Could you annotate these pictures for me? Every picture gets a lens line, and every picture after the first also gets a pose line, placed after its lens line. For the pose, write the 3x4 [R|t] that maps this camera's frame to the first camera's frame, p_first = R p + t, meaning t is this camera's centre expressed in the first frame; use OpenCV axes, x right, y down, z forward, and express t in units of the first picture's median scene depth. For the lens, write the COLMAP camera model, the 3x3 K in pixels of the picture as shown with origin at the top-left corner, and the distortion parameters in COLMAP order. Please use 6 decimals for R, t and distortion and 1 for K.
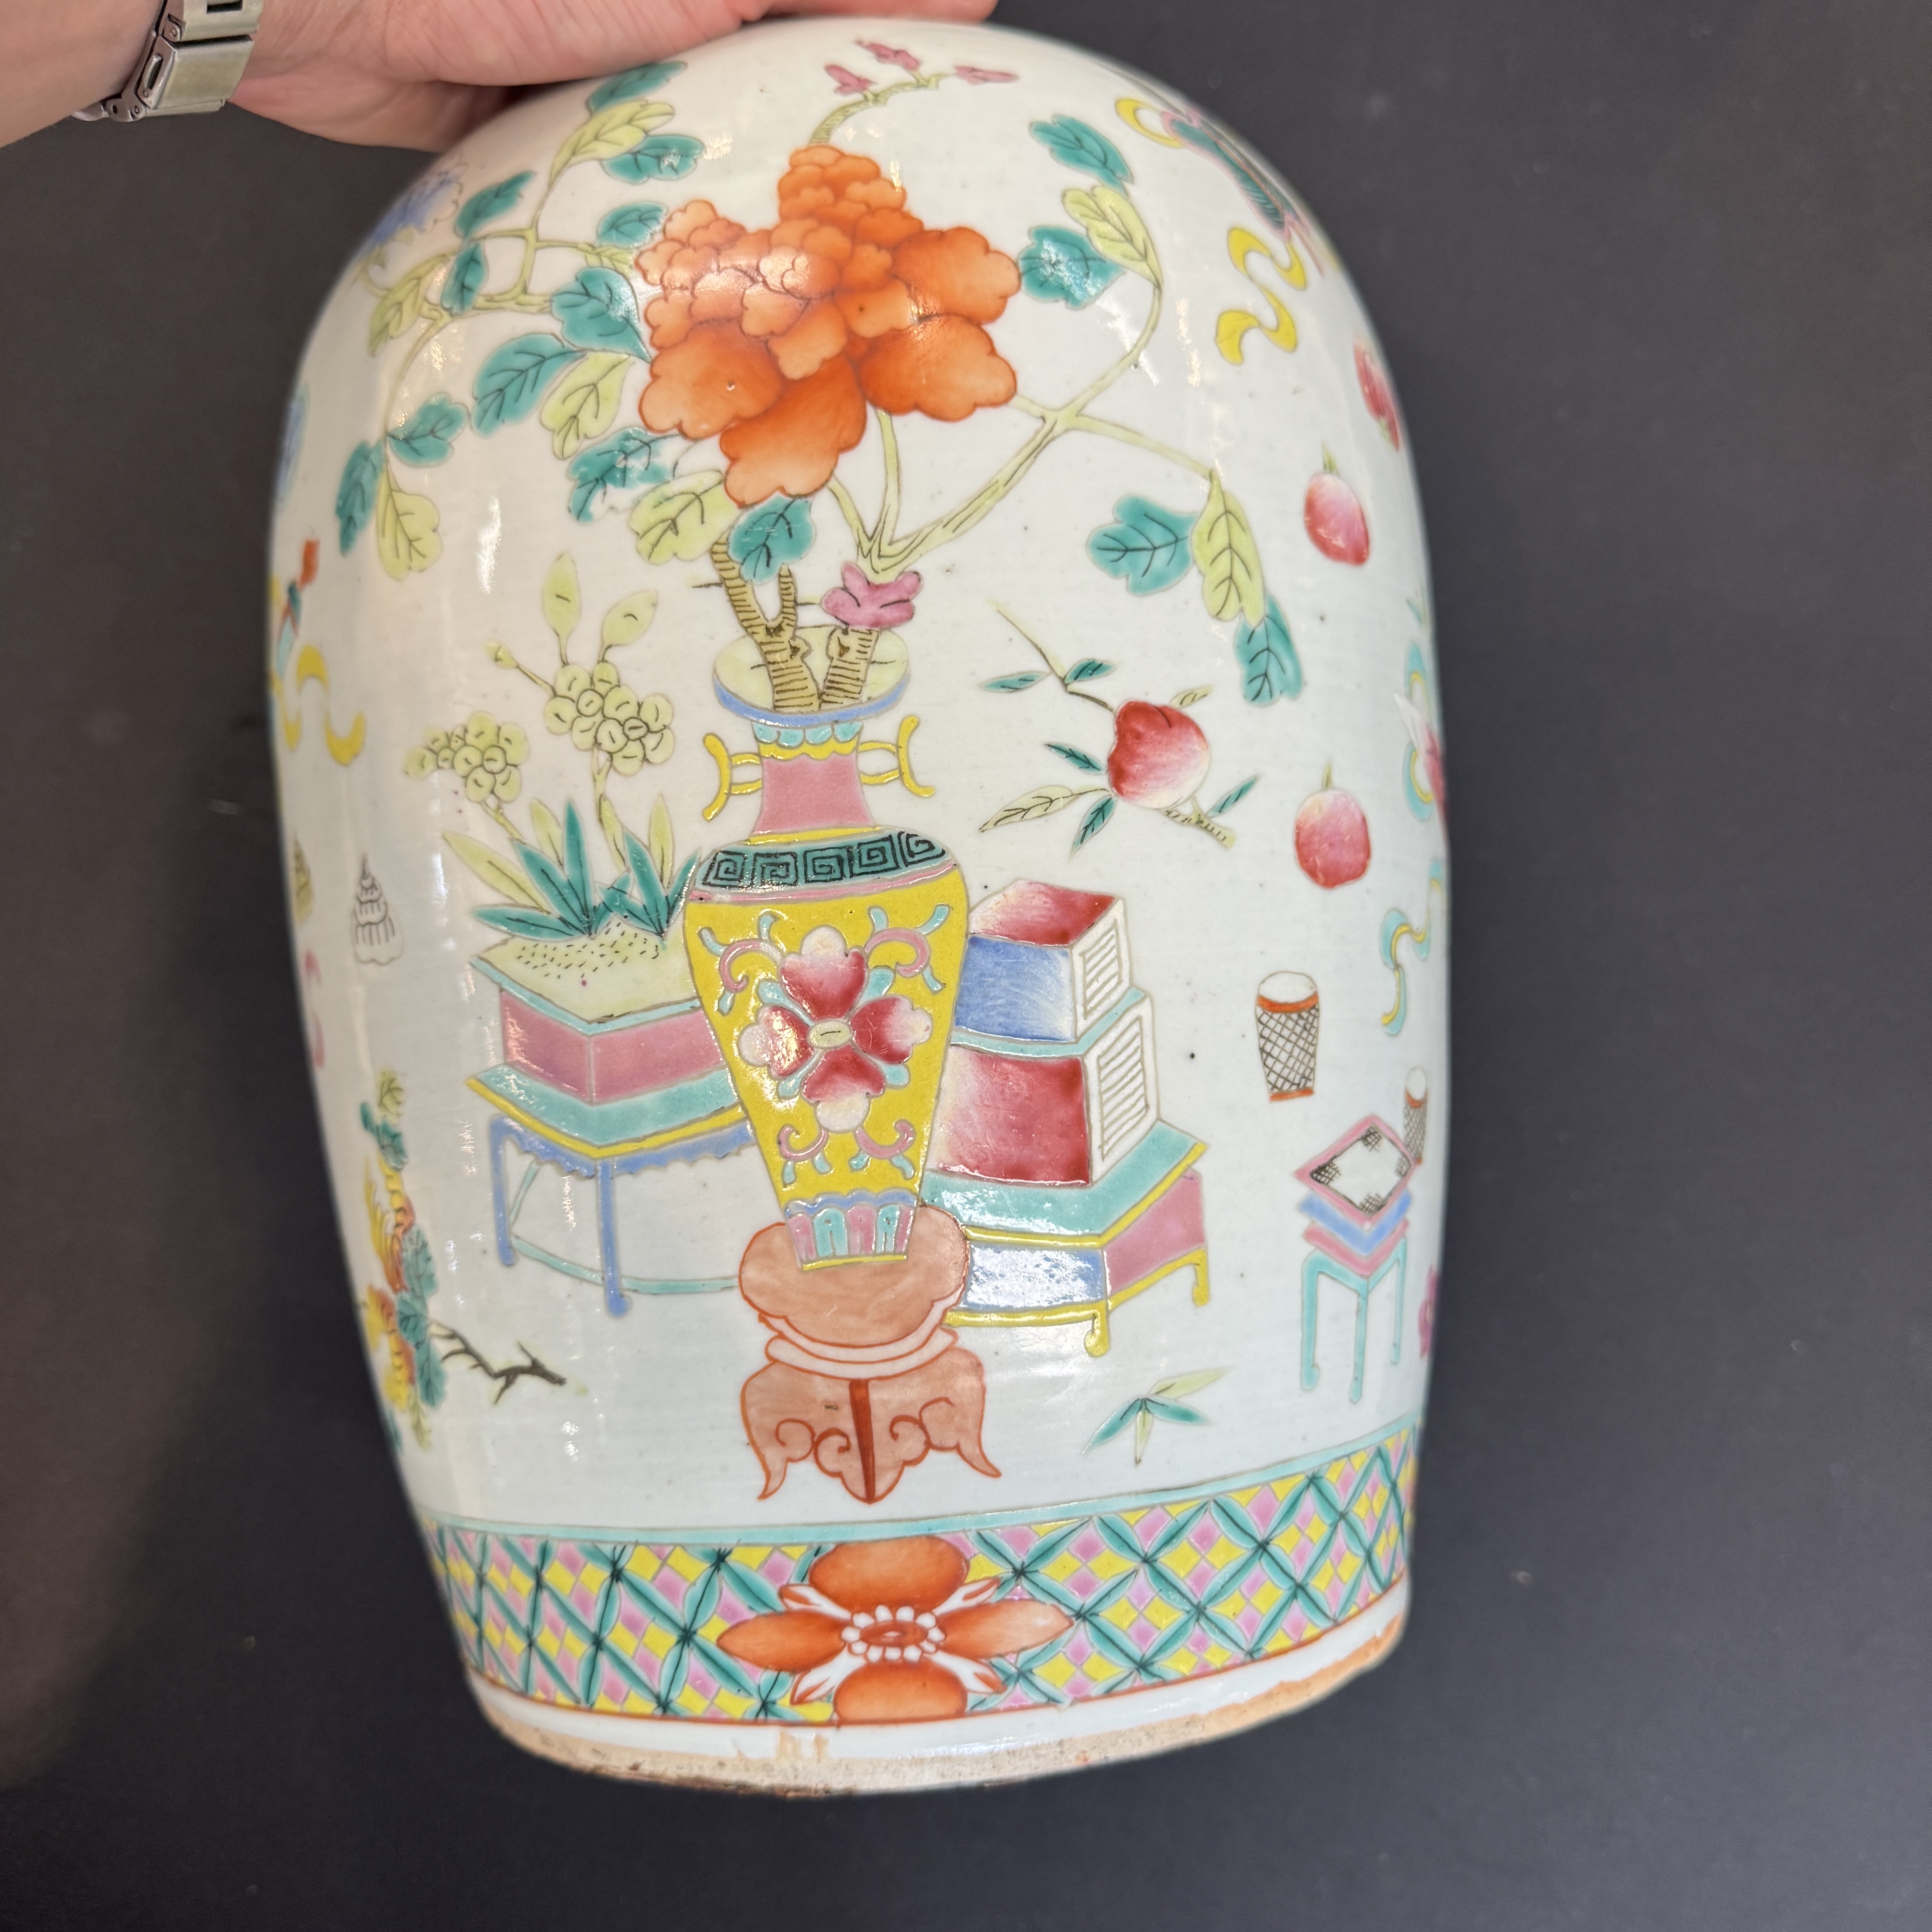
lens RADIAL K [[1883.3, 0, 966.0], [0, 1883.3, 966.0], [0, 0, 1]] dist [0.183202, -0.586652]
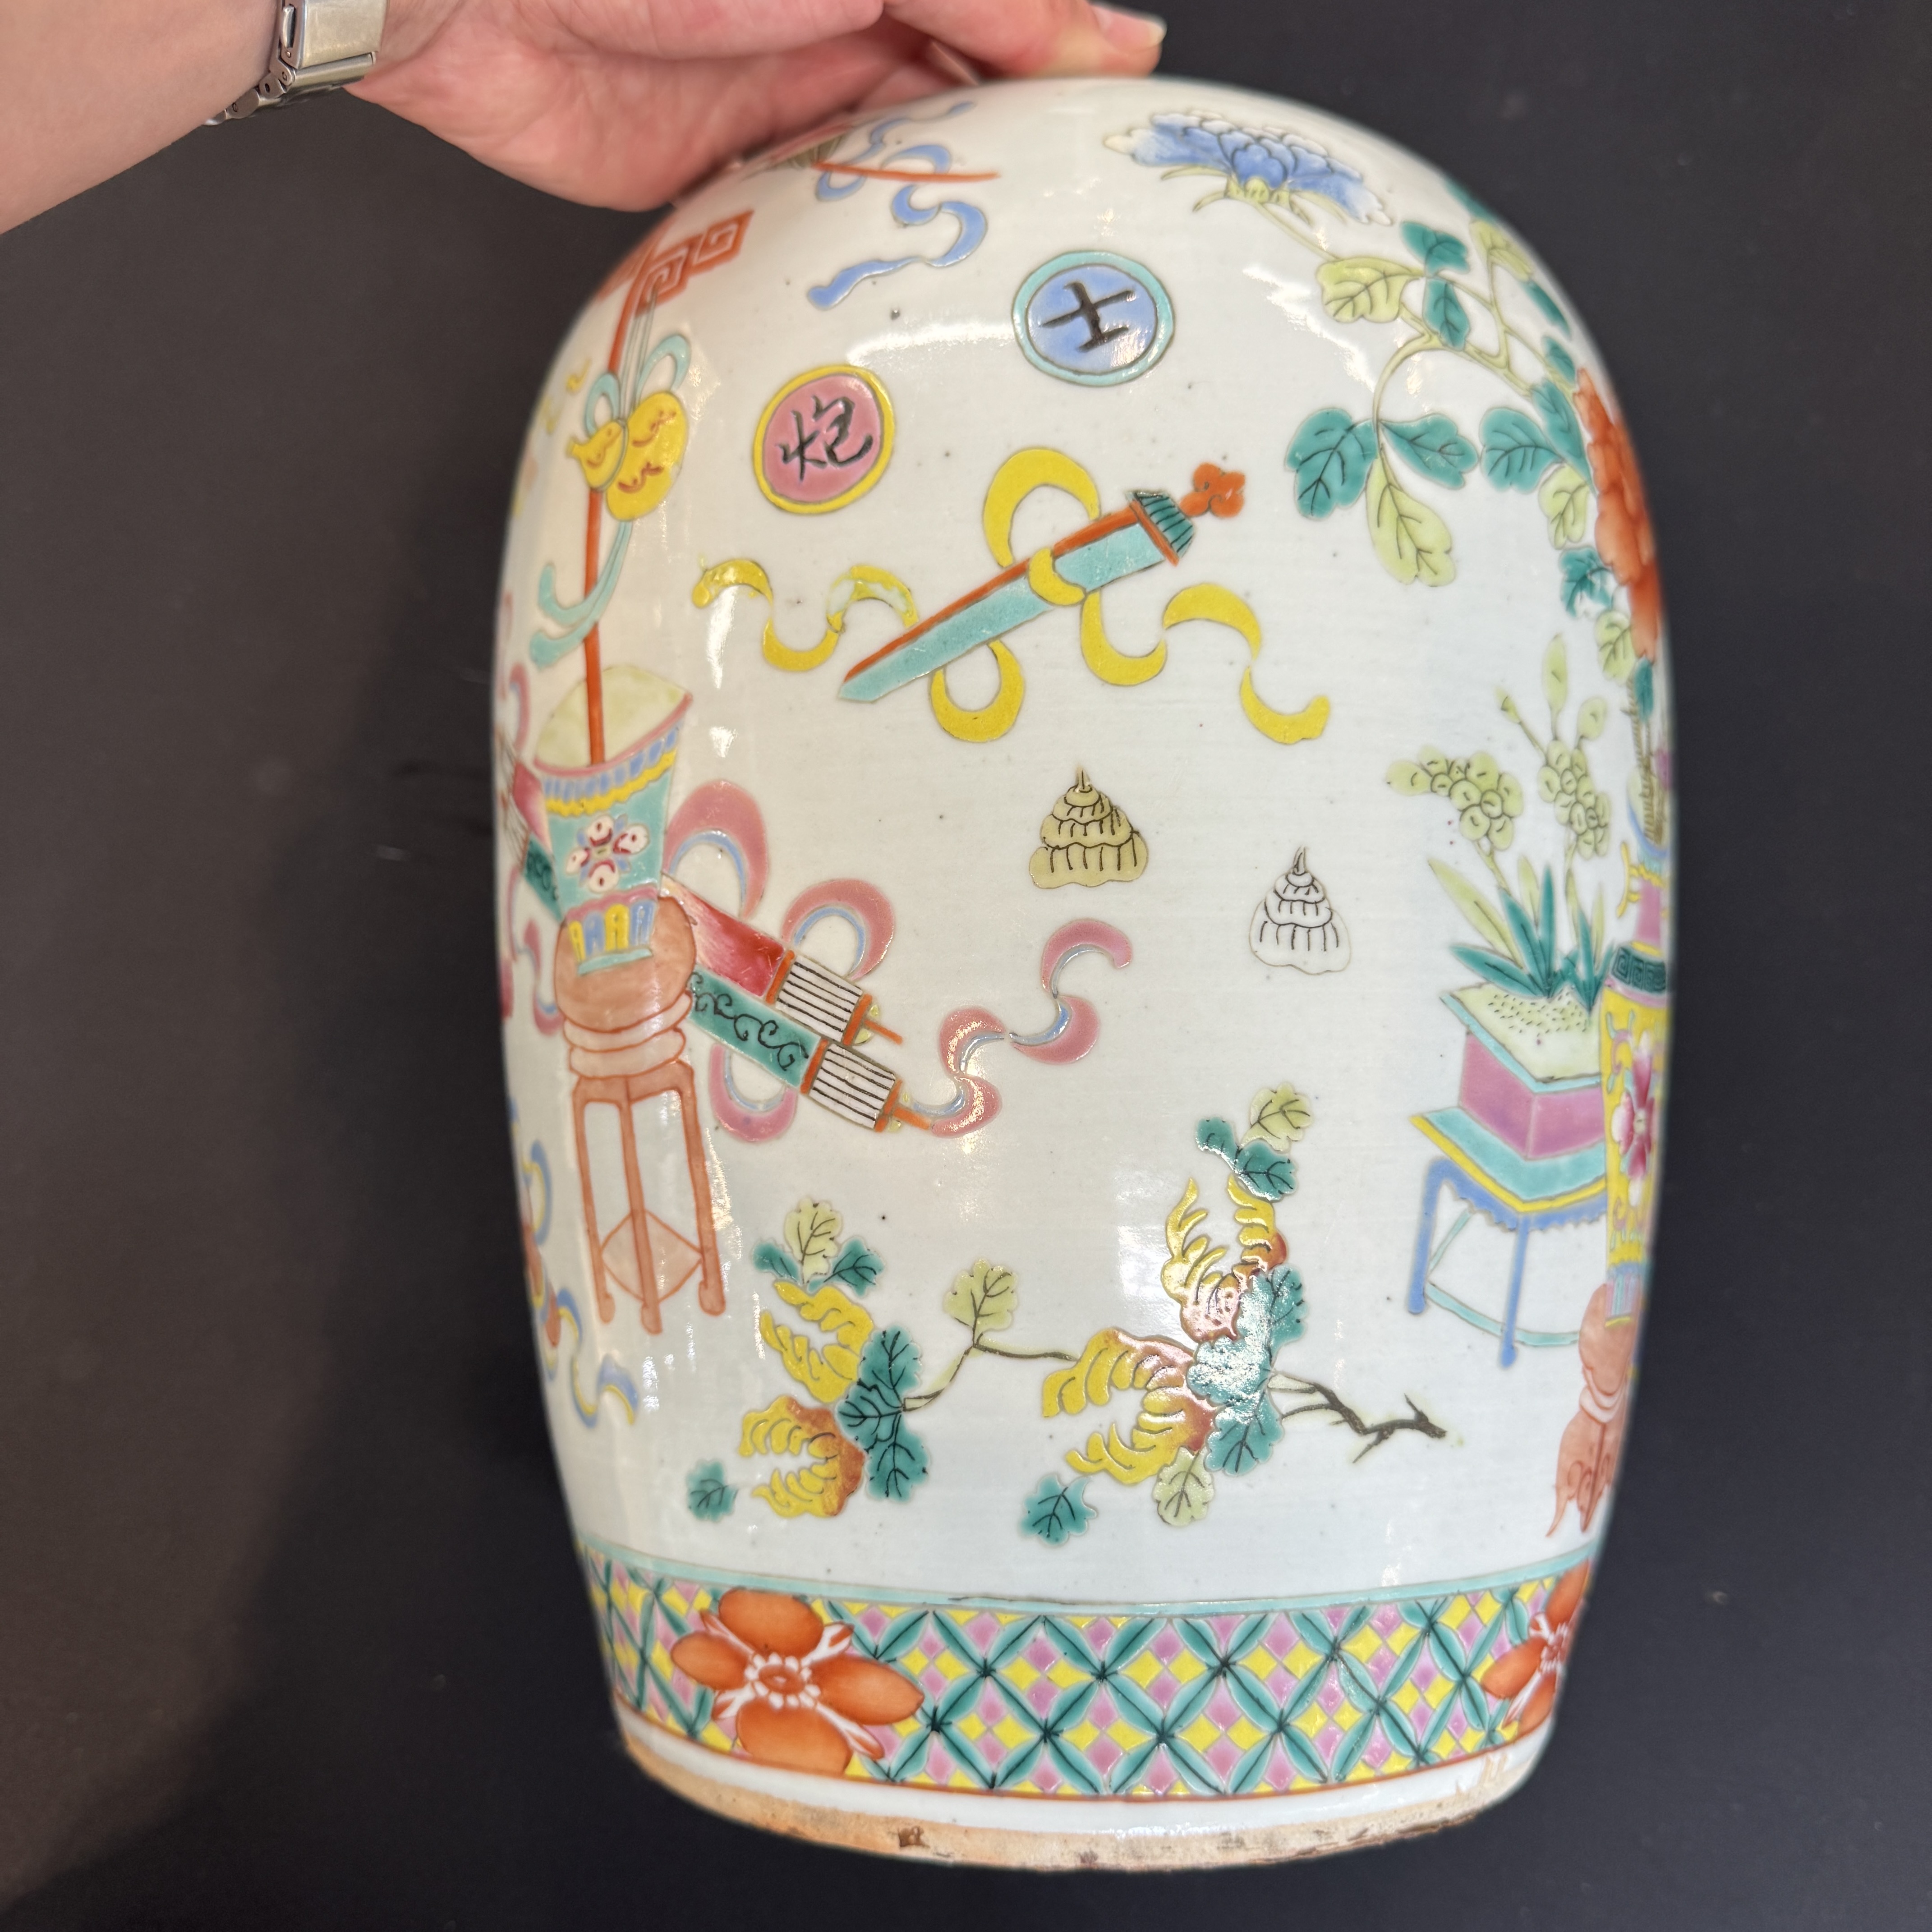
lens RADIAL K [[1883.3, 0, 966.0], [0, 1883.3, 966.0], [0, 0, 1]] dist [0.183202, -0.586652]
pose [[0.508349, 0.184404, 0.841176, -1.229553], [-0.137684, 0.981642, -0.131990, 0.146922], [-0.850073, -0.048720, 0.524406, 0.715110]]
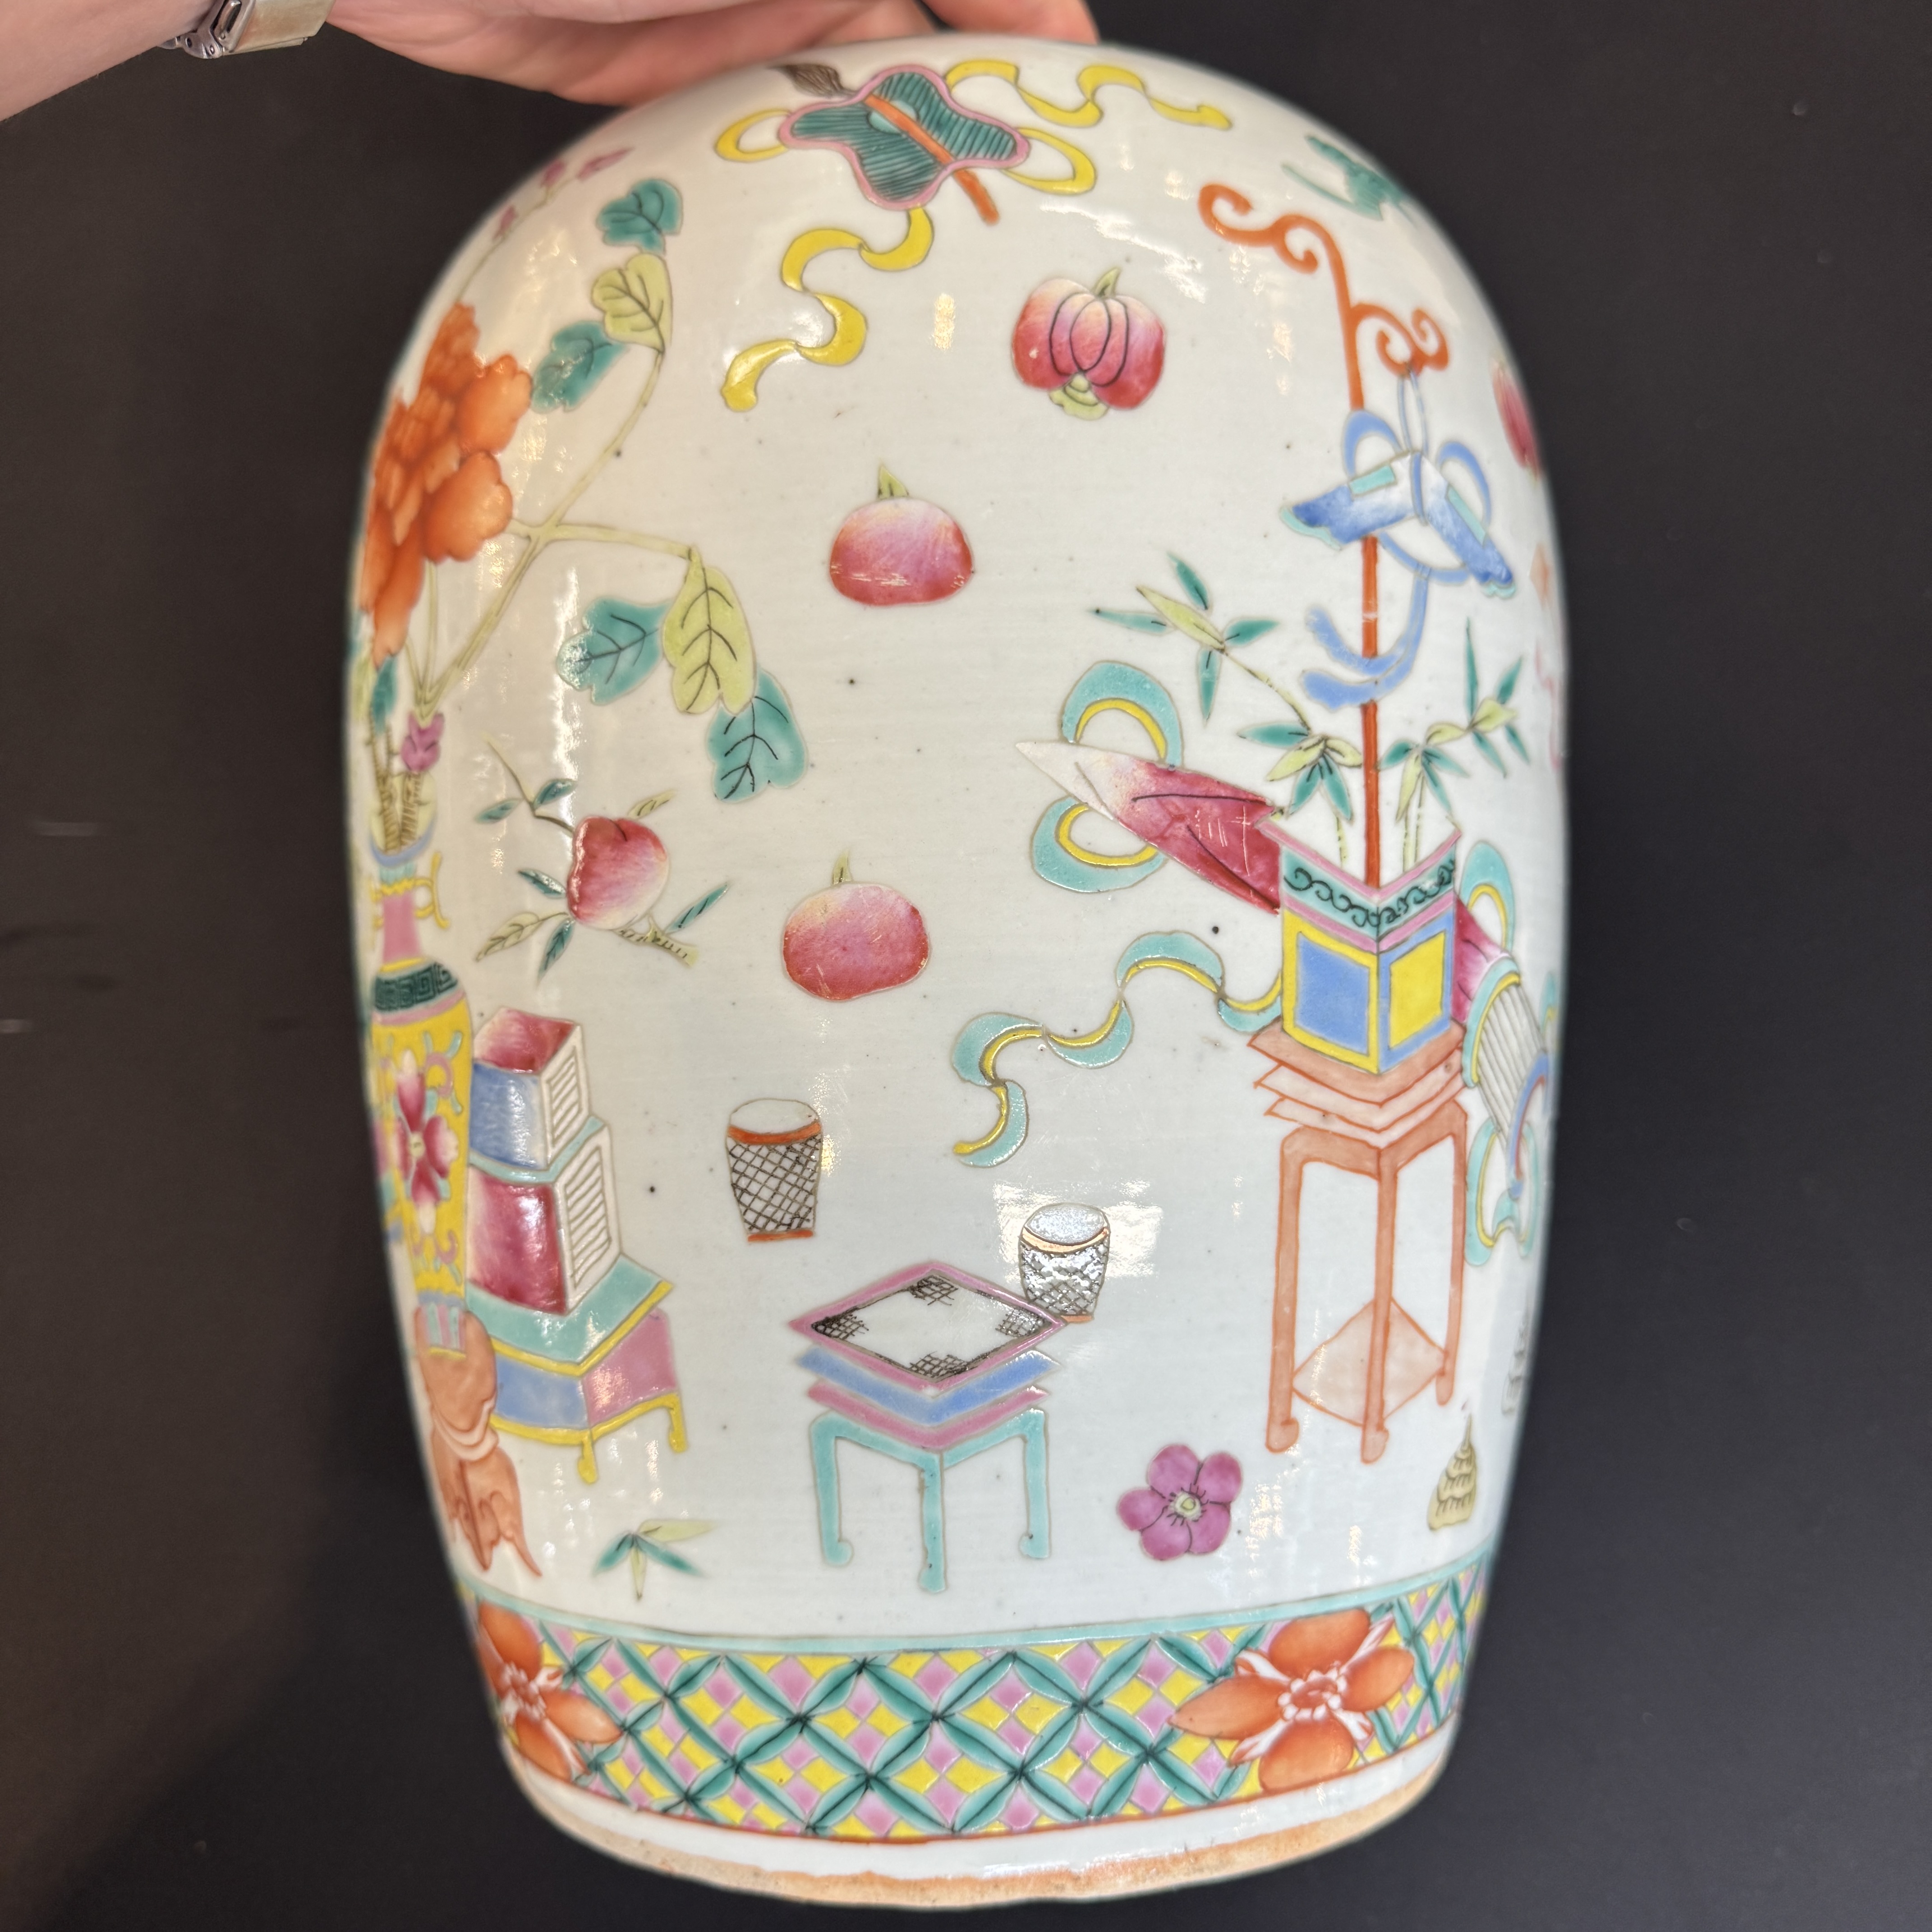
lens RADIAL K [[1883.3, 0, 966.0], [0, 1883.3, 966.0], [0, 0, 1]] dist [0.183202, -0.586652]
pose [[0.636575, 0.005157, -0.771197, 0.950069], [0.054690, 0.997158, 0.051812, -0.104346], [0.769273, -0.075159, 0.634484, 0.528959]]
